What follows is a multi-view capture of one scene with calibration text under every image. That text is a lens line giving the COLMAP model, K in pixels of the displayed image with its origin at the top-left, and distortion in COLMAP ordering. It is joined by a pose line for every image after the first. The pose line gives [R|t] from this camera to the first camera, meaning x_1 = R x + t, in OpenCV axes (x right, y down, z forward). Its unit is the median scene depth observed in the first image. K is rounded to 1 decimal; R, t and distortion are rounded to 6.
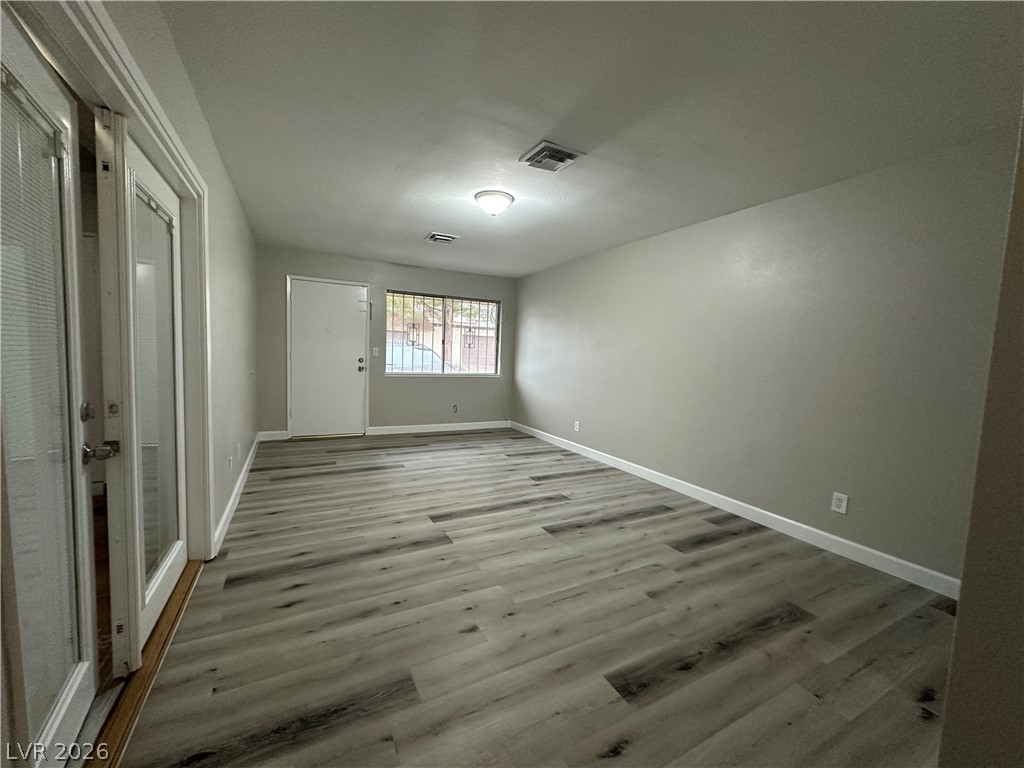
lens RADIAL K [[408.8, 0, 510.5], [0, 408.8, 385.7], [0, 0, 1]] dist [0.002271, -0.000382]
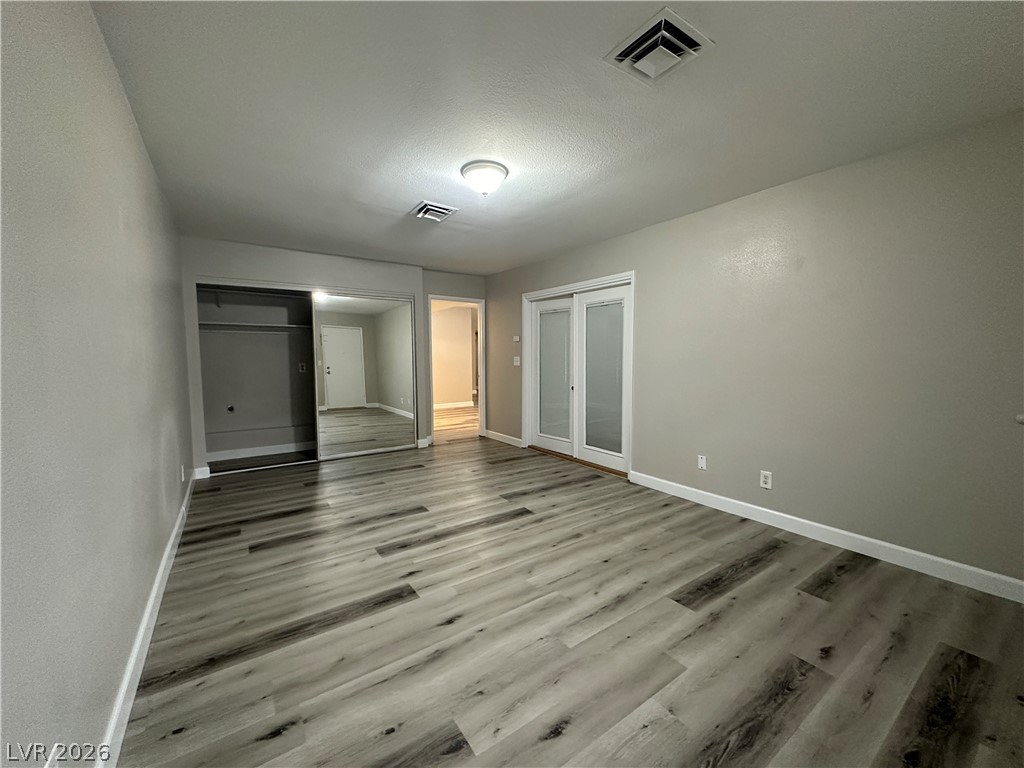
lens RADIAL K [[408.8, 0, 511.8], [0, 408.8, 383.0], [0, 0, 1]] dist [0.002271, -0.000382]
pose [[-0.991730, -0.026623, -0.125550, 0.000141], [-0.044450, 0.988953, 0.141405, -0.156988], [0.120399, 0.145817, -0.981958, 1.898241]]
